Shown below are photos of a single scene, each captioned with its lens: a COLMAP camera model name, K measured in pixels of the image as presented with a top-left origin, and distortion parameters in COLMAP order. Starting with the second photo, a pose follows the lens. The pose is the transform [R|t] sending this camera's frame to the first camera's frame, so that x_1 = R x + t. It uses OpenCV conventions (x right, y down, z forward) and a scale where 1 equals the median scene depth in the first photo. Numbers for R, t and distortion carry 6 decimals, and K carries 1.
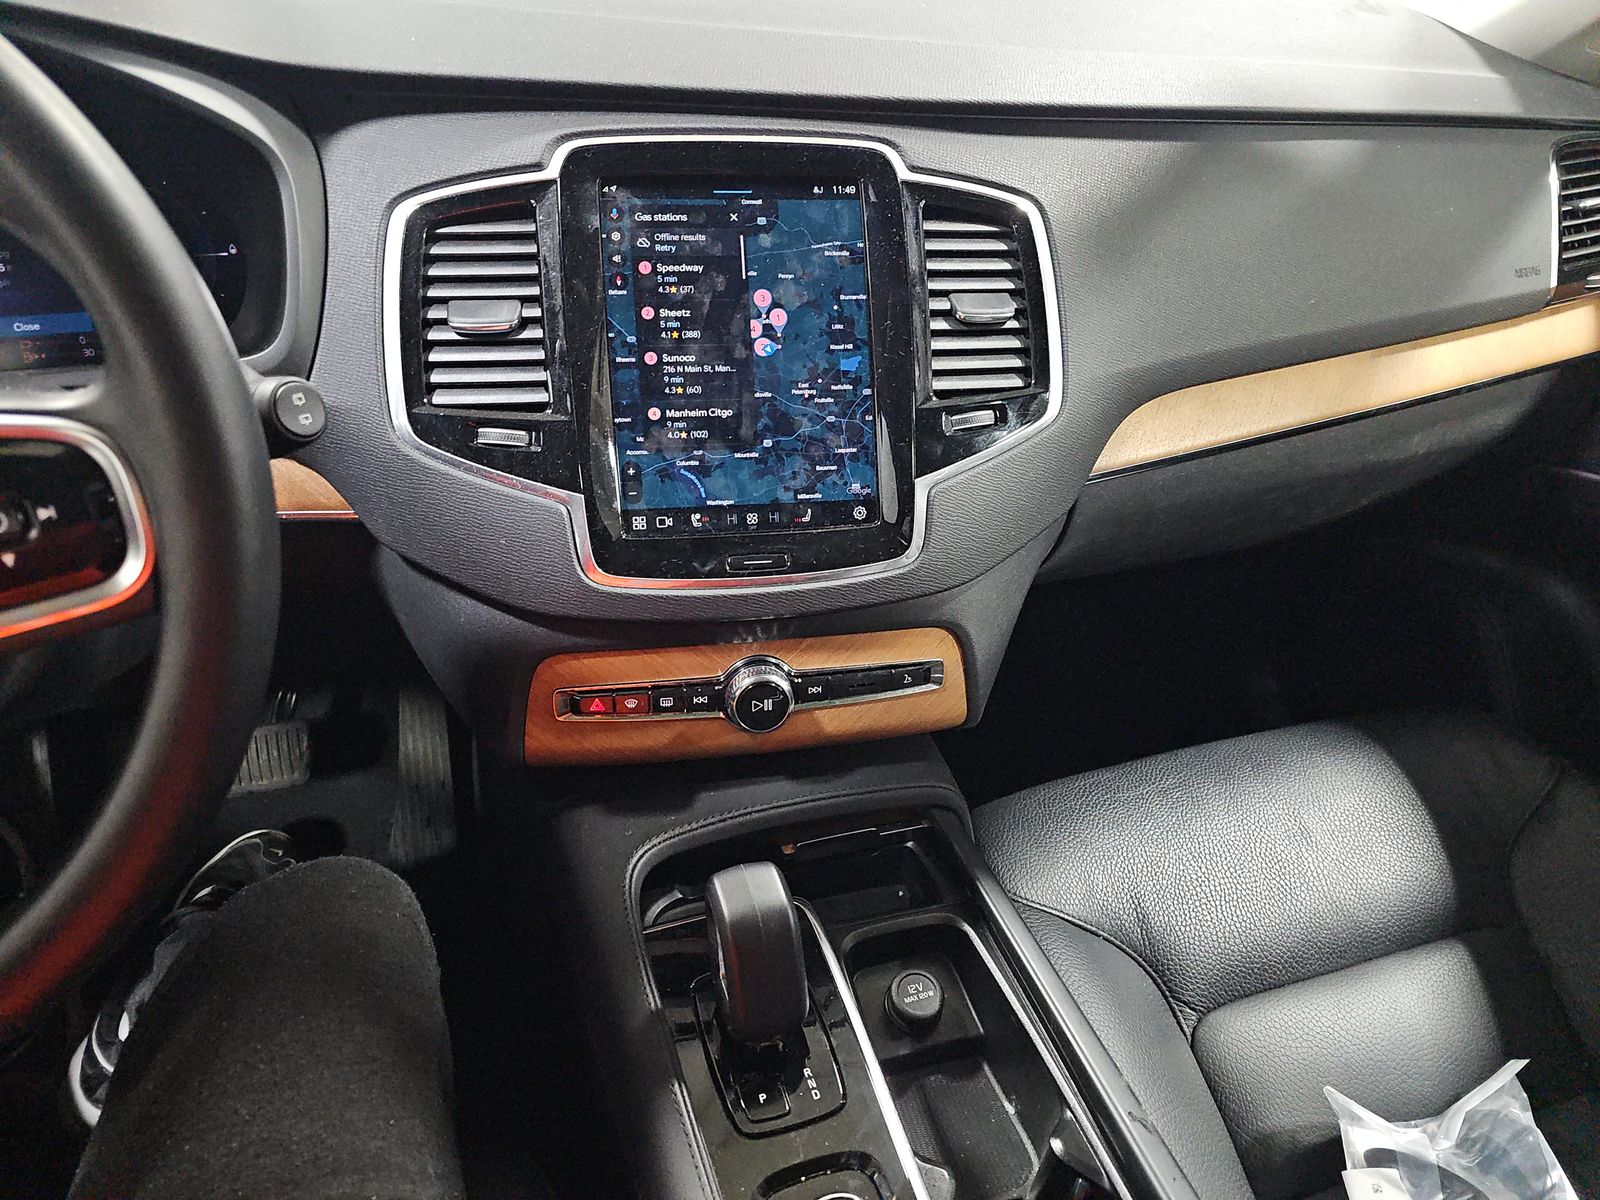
lens RADIAL K [[938.4, 0, 800.0], [0, 938.4, 600.0], [0, 0, 1]] dist [-0.002018, -0.000390]
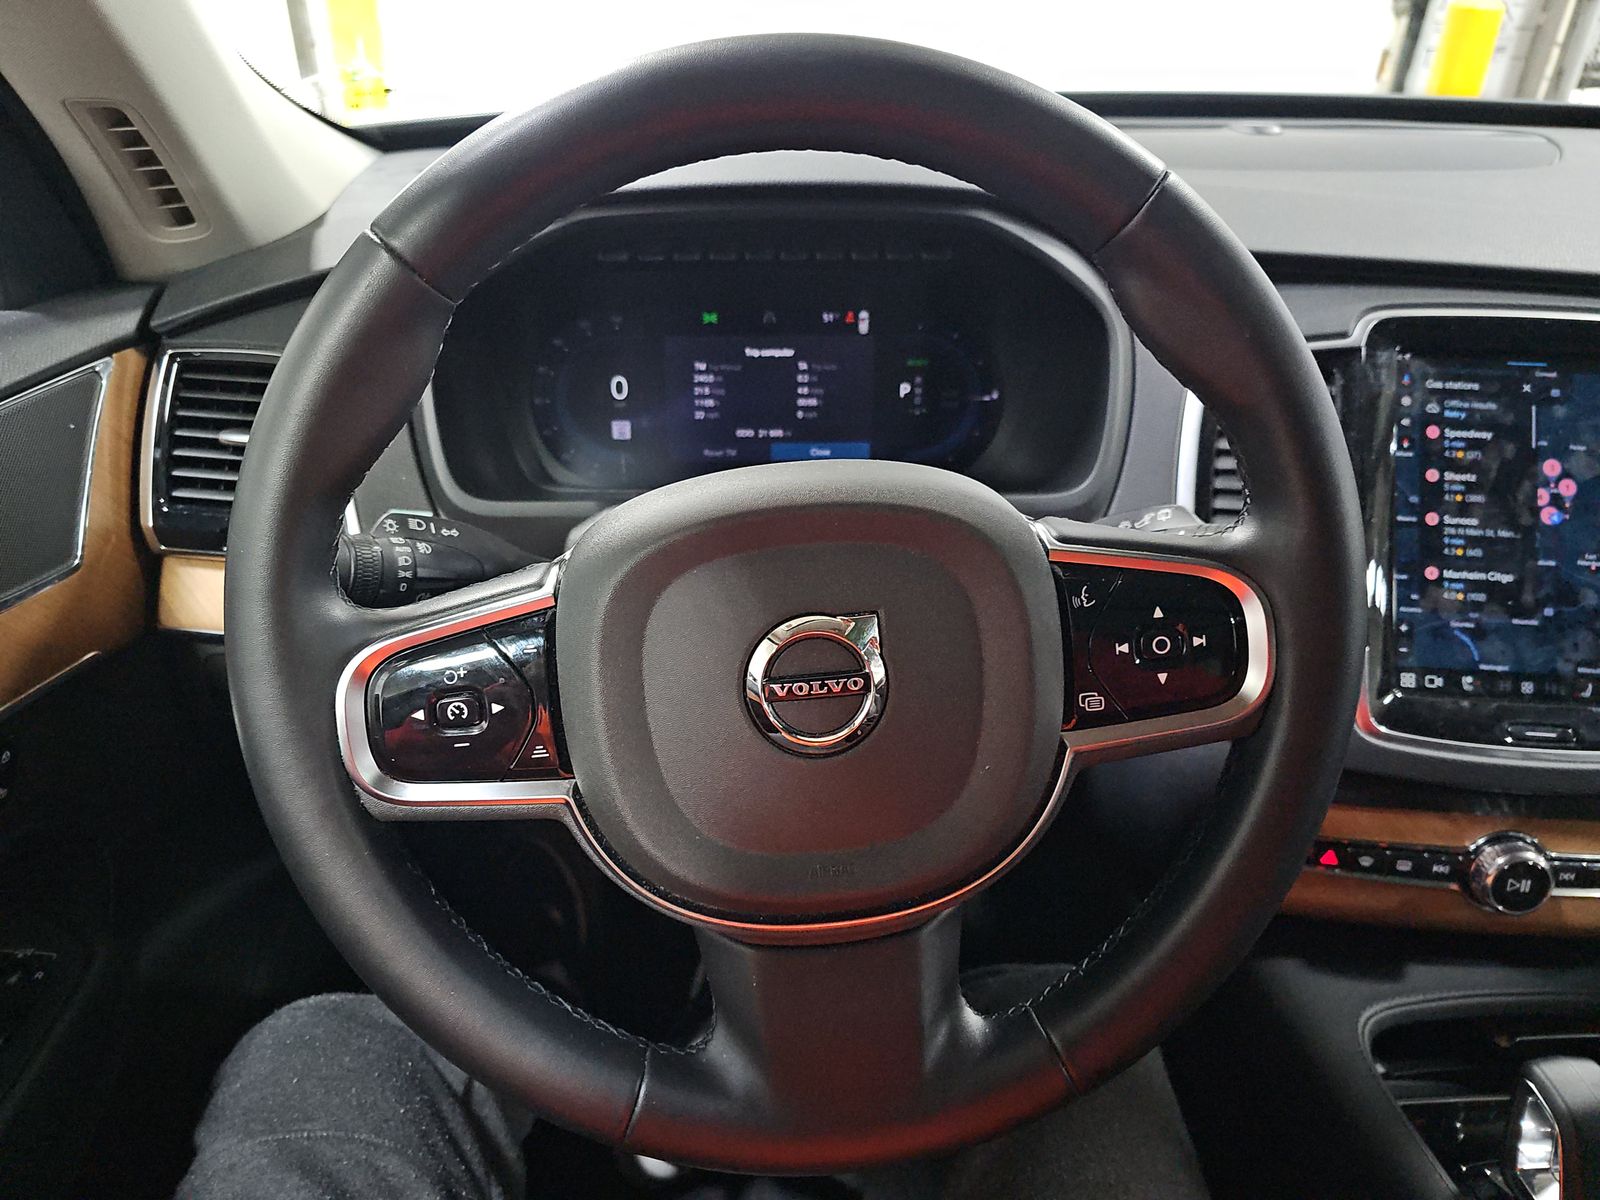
lens RADIAL K [[938.4, 0, 800.0], [0, 938.4, 600.0], [0, 0, 1]] dist [-0.002018, -0.000390]
pose [[0.974232, 0.092815, -0.205566, -0.601130], [-0.118241, 0.986297, -0.115055, 0.024482], [0.192070, 0.136397, 0.971856, -0.096986]]
